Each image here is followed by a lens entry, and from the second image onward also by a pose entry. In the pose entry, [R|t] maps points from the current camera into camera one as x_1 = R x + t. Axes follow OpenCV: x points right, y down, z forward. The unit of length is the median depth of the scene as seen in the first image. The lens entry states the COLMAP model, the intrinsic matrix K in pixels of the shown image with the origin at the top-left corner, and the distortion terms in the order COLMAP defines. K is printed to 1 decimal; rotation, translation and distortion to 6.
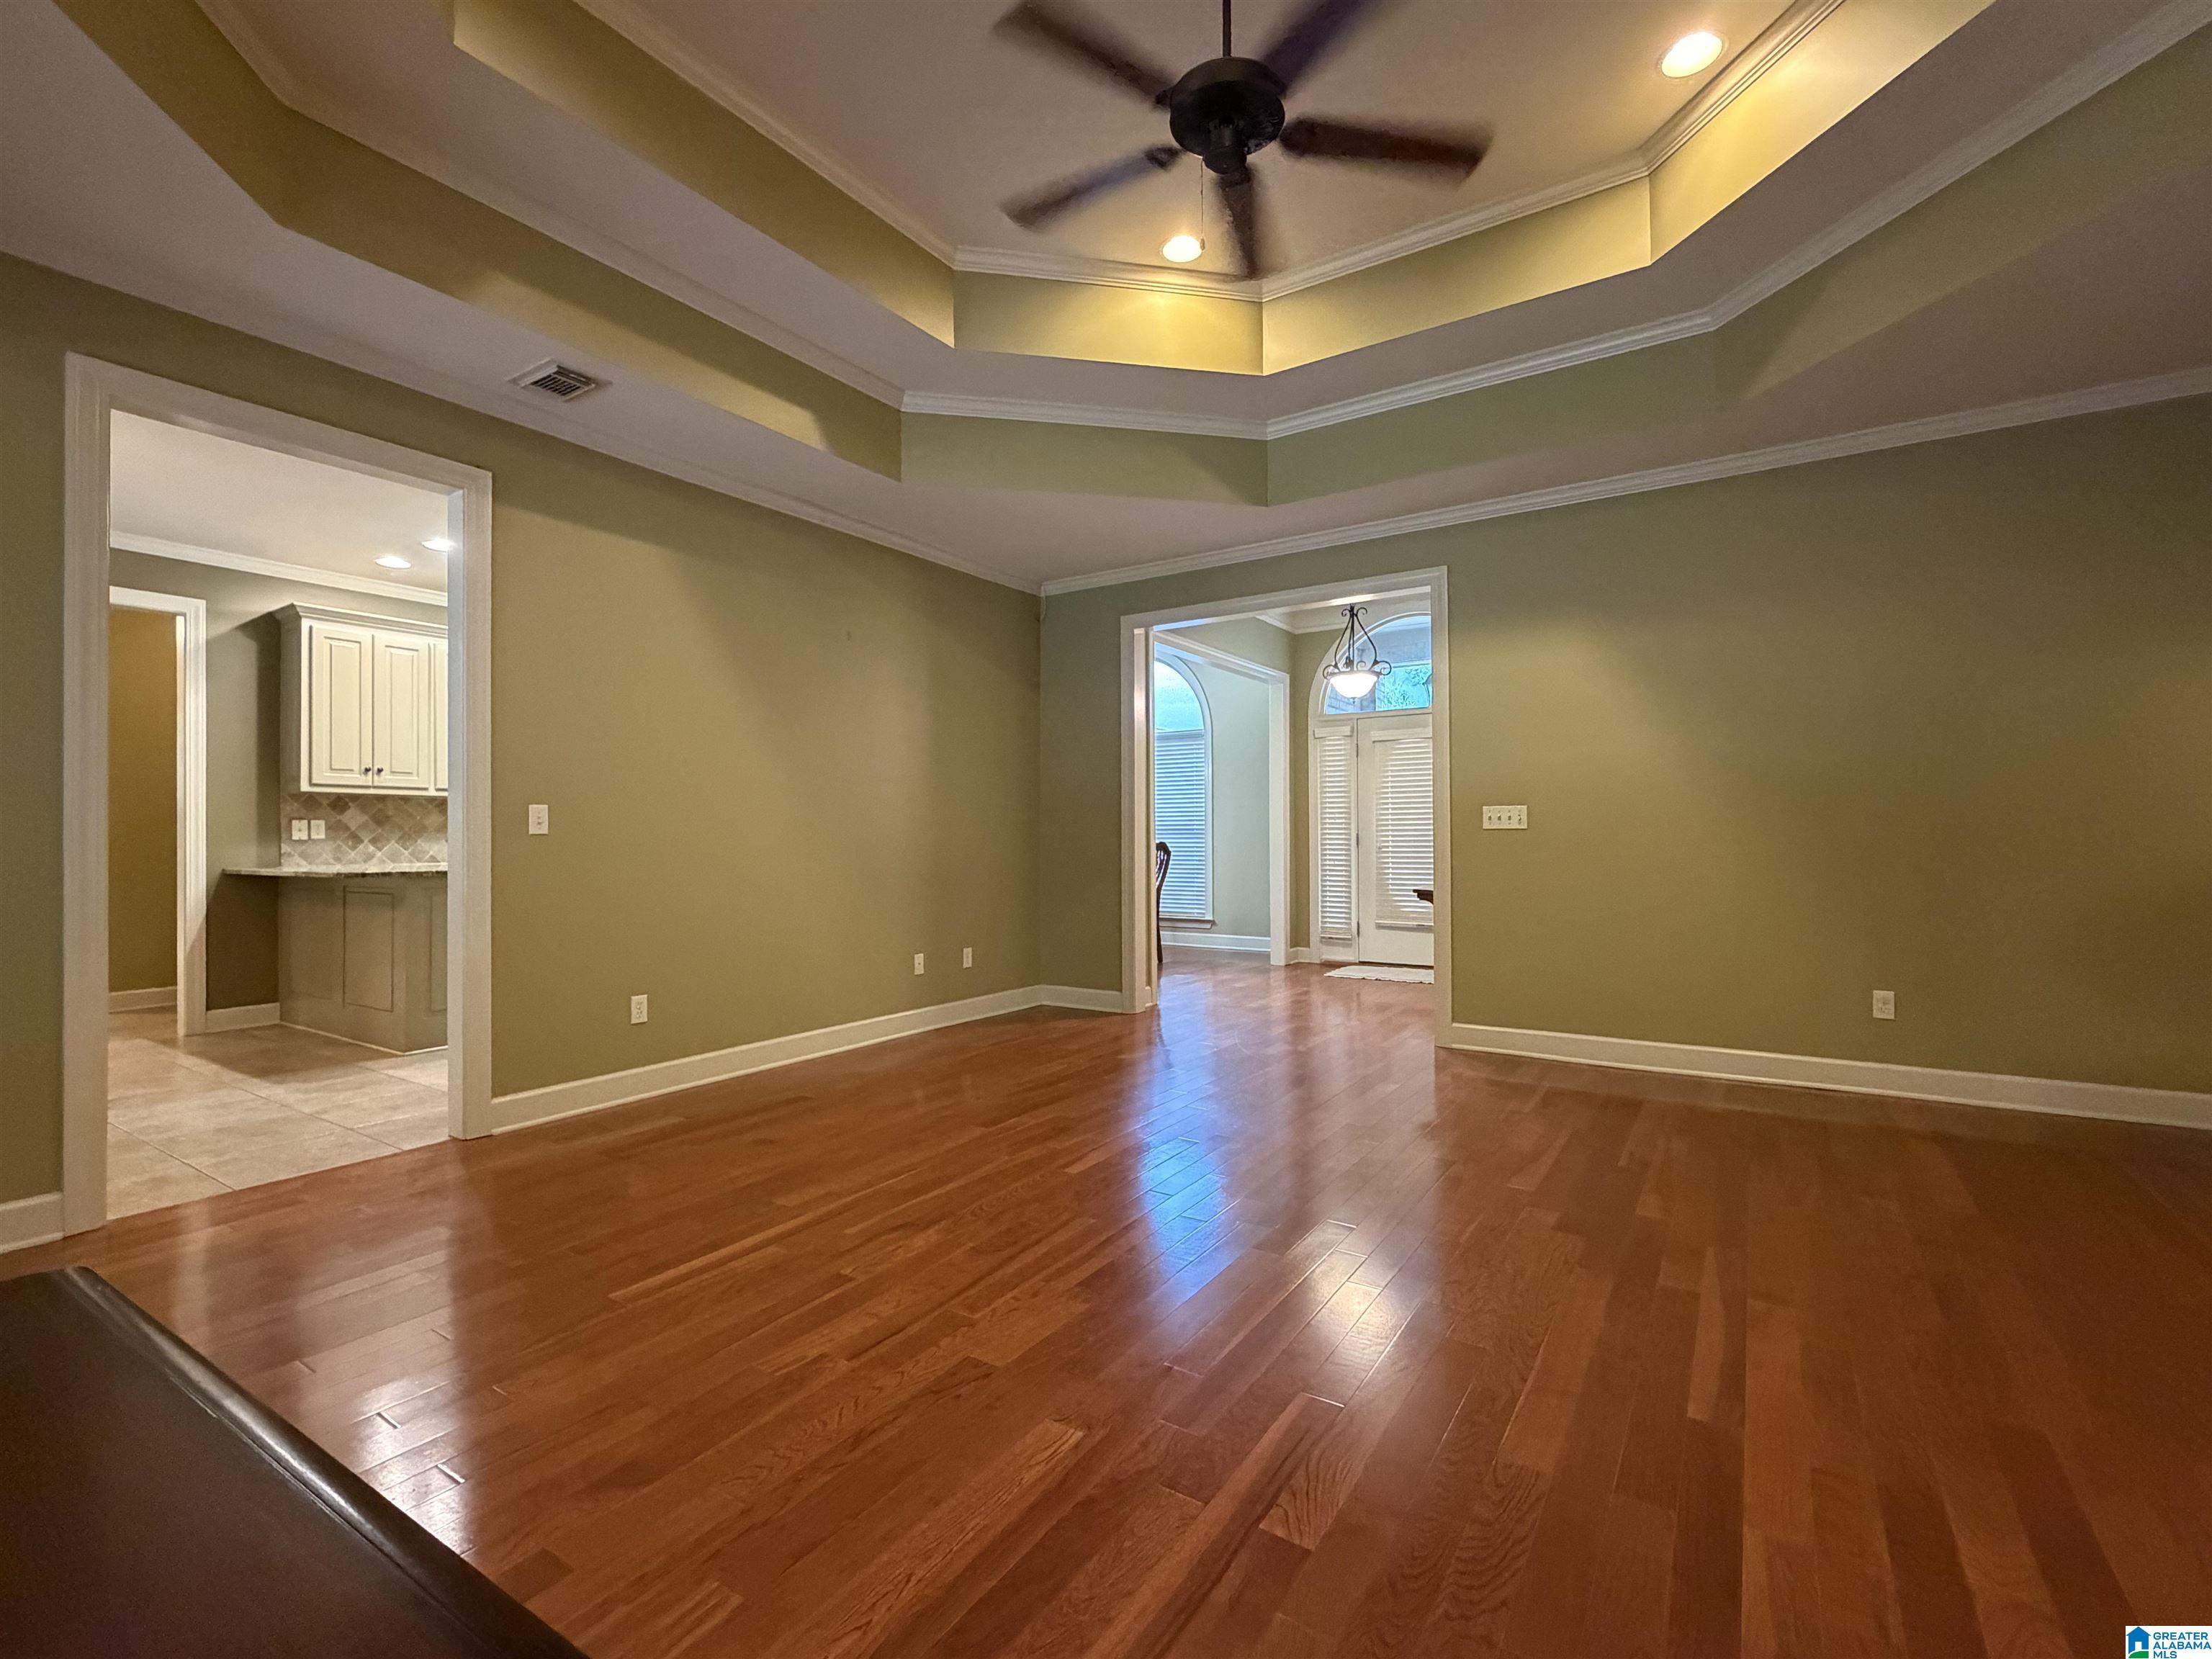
lens RADIAL K [[981.8, 0, 1106.0], [0, 981.8, 829.5], [0, 0, 1]] dist [0.000997, 0.000355]
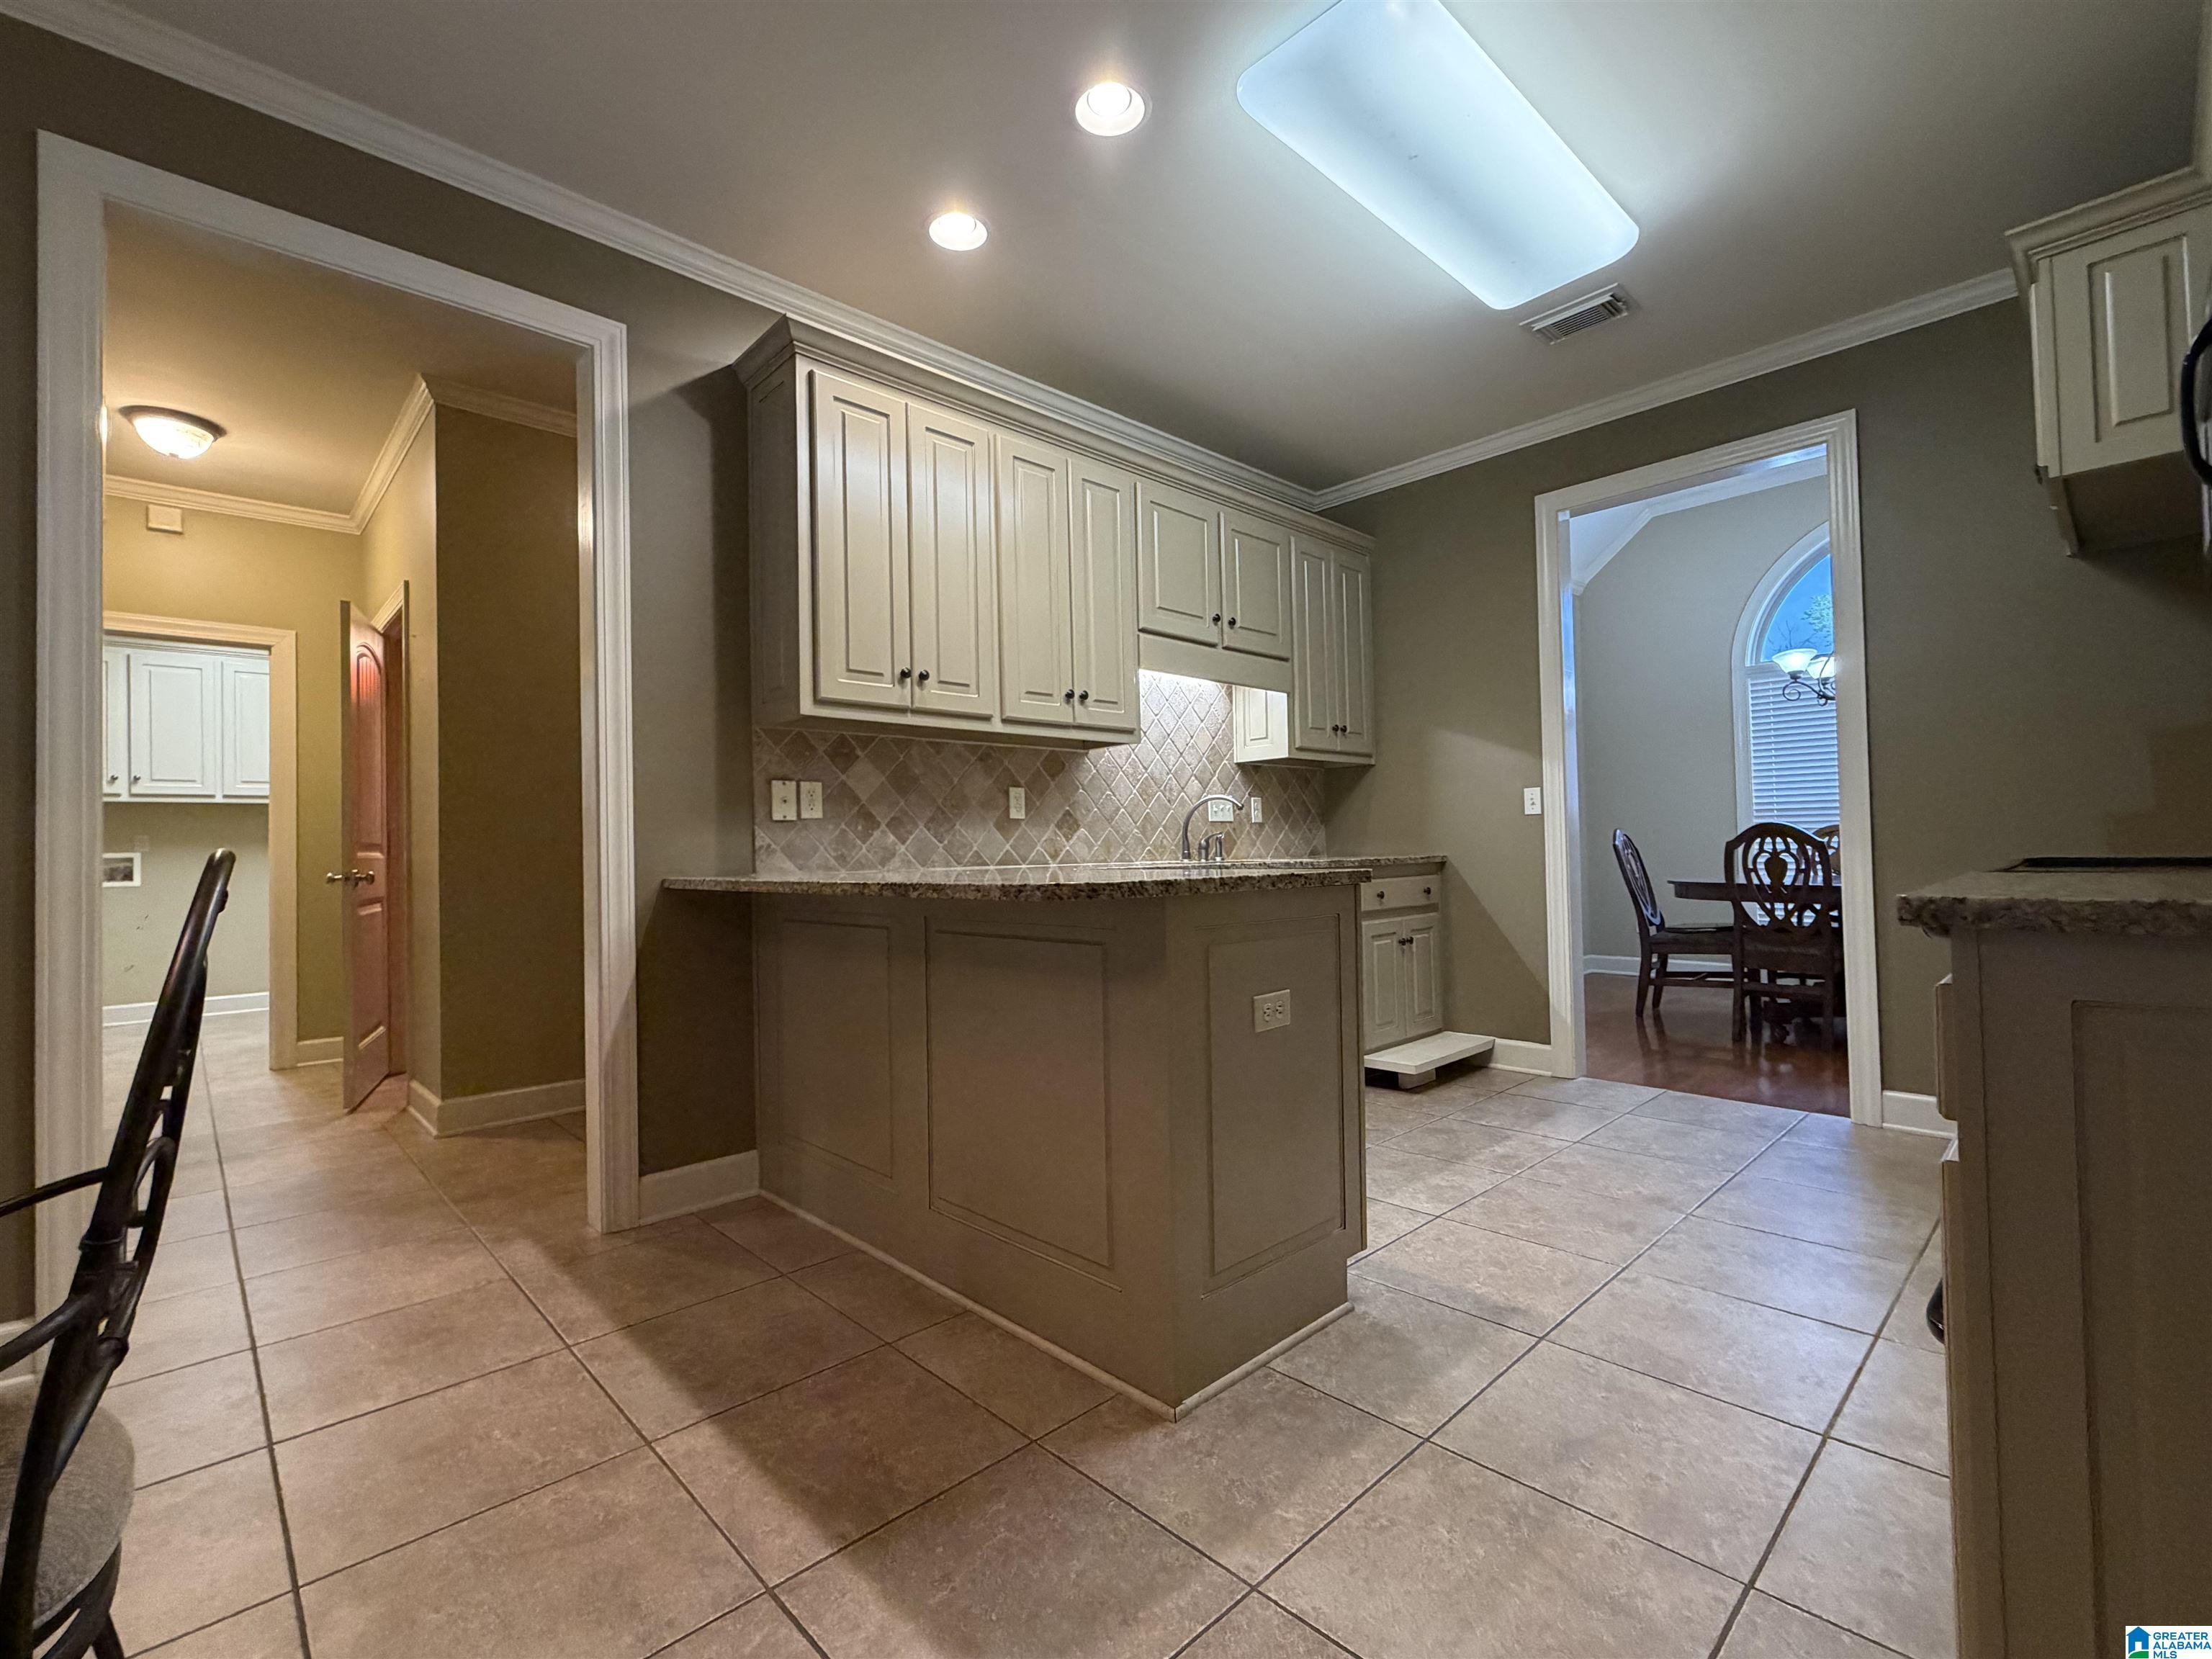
lens RADIAL K [[981.8, 0, 1106.0], [0, 981.8, 829.5], [0, 0, 1]] dist [0.000997, 0.000355]
pose [[0.973329, -0.021780, -0.228379, -0.547178], [0.019407, 0.999732, -0.012634, 0.024598], [0.228593, 0.007865, 0.973490, 0.550602]]
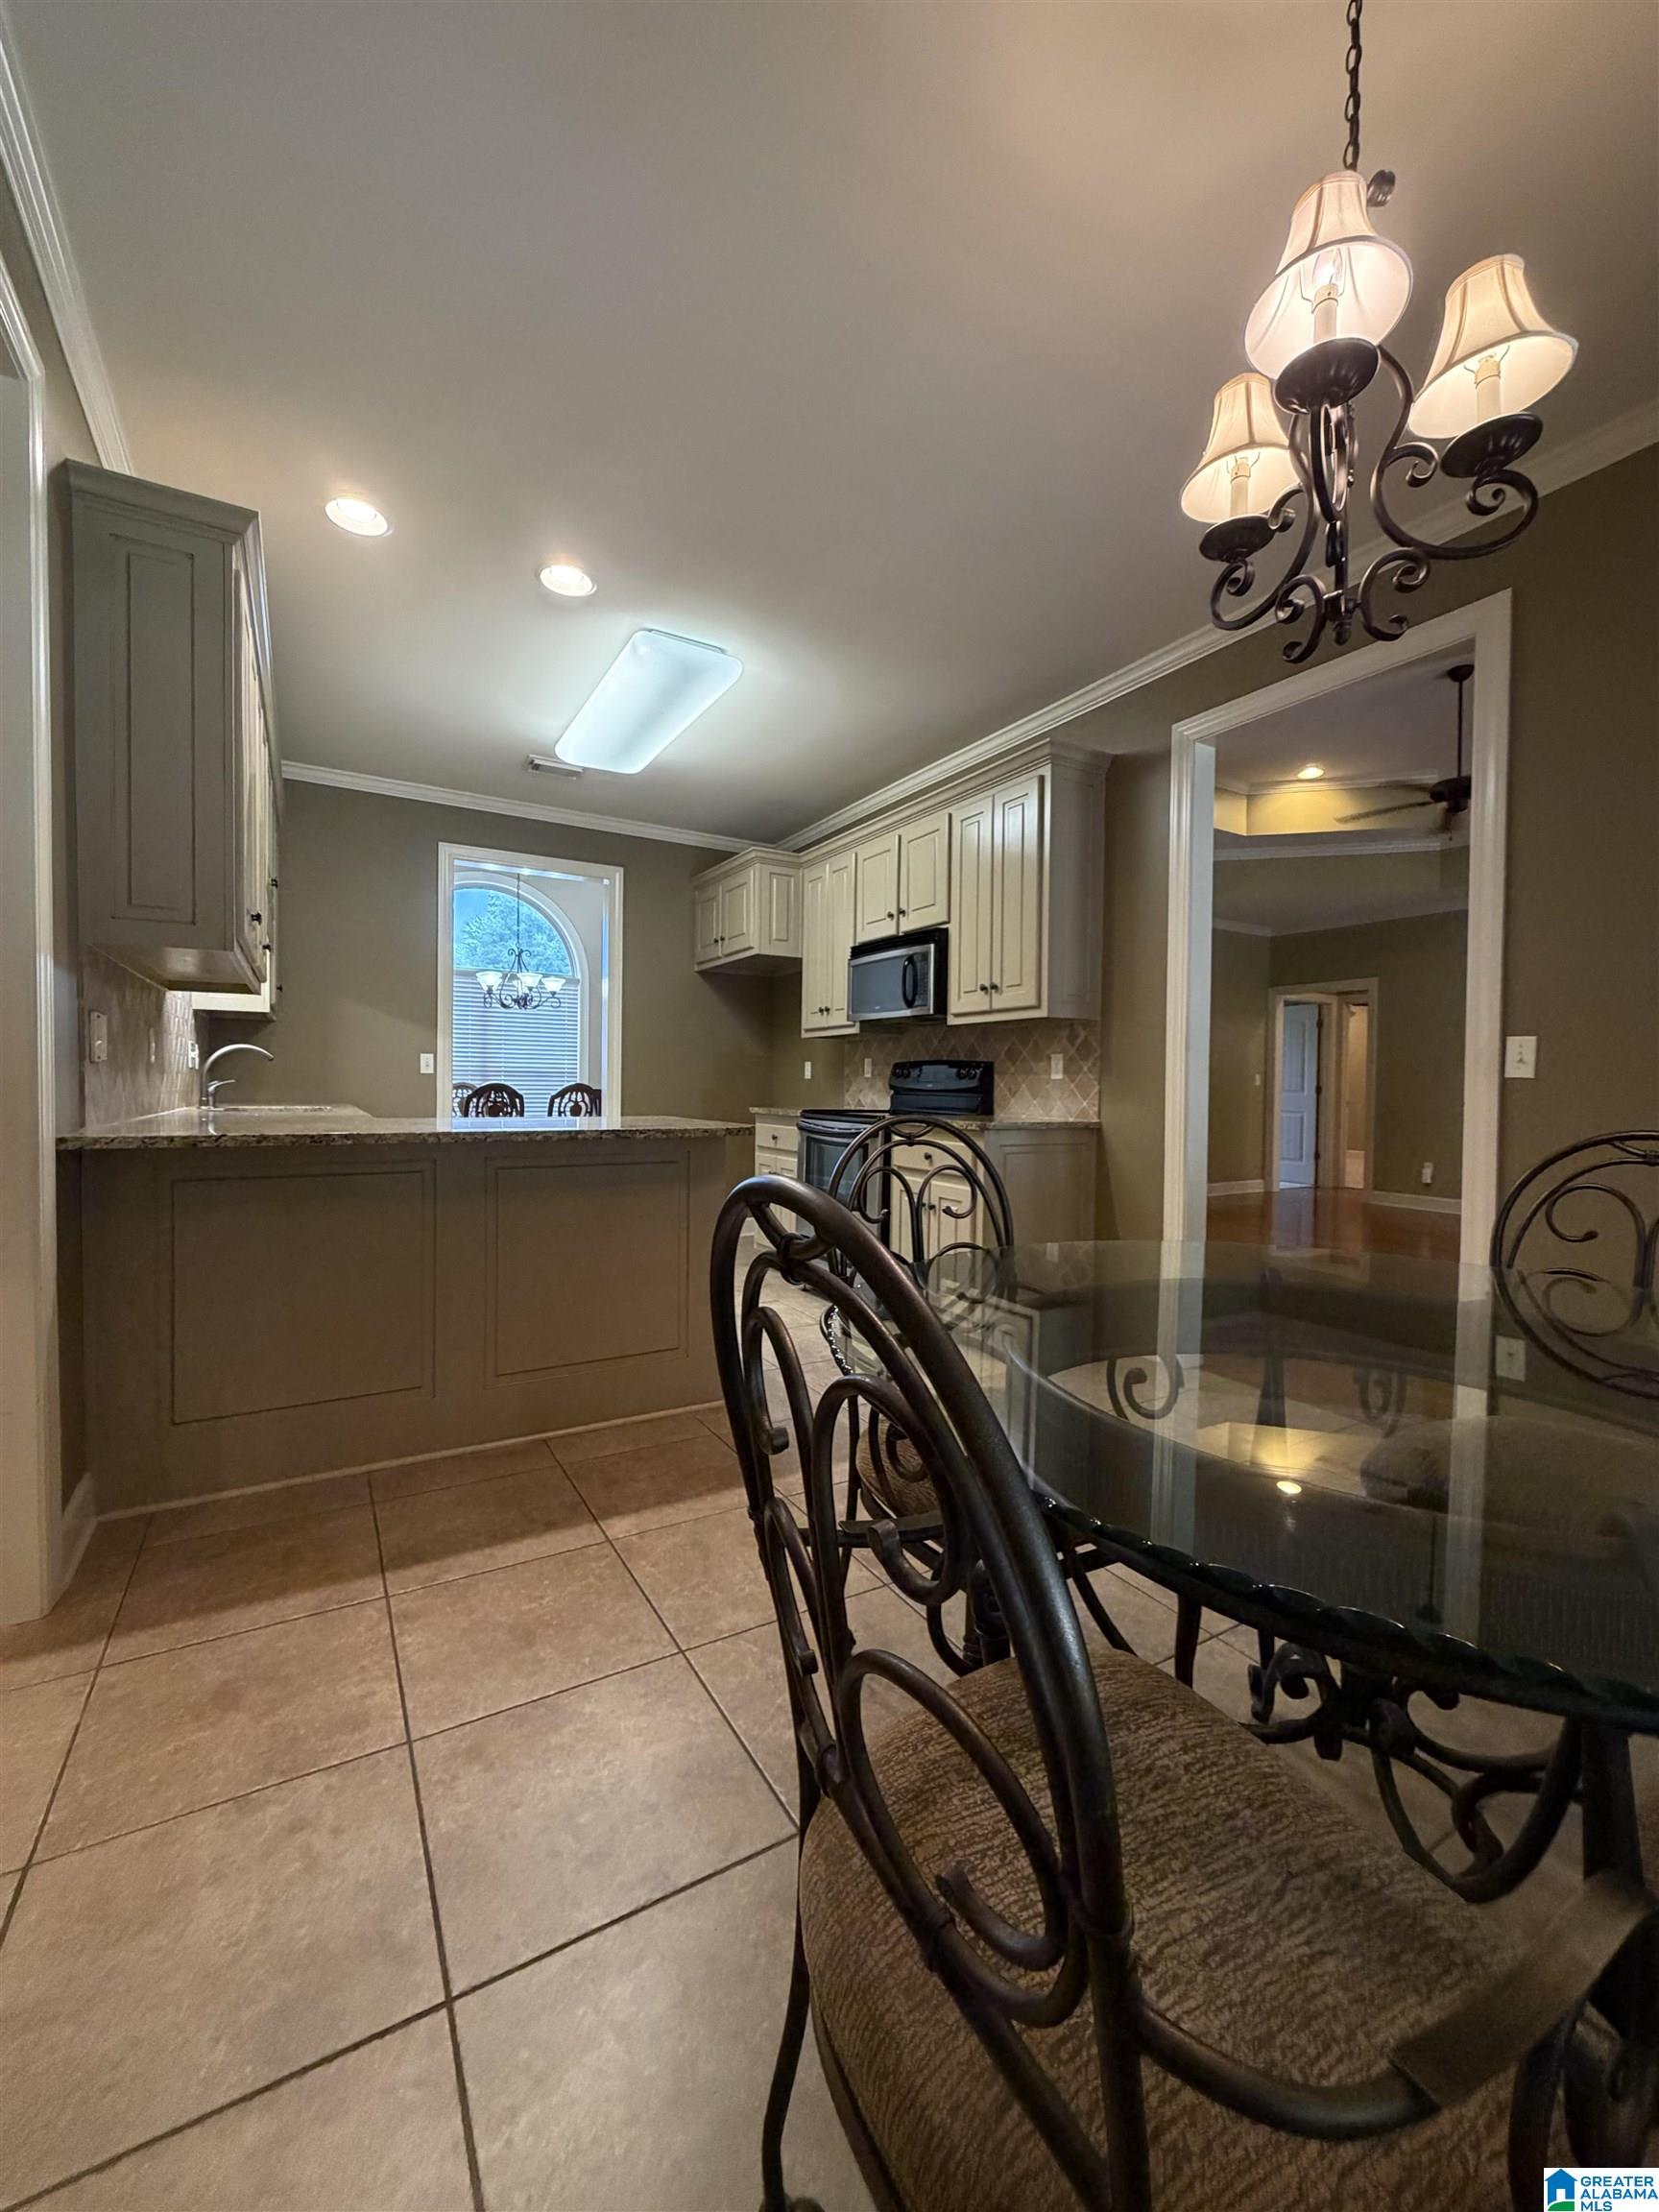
lens RADIAL K [[883.7, 0, 832.5], [0, 883.7, 1101.8], [0, 0, 1]] dist [-0.000003, 0.000217]
pose [[0.436736, -0.008070, 0.899553, -1.016559], [-0.022049, 0.999563, 0.019672, 0.012861], [-0.899319, -0.028426, 0.436368, 0.570174]]
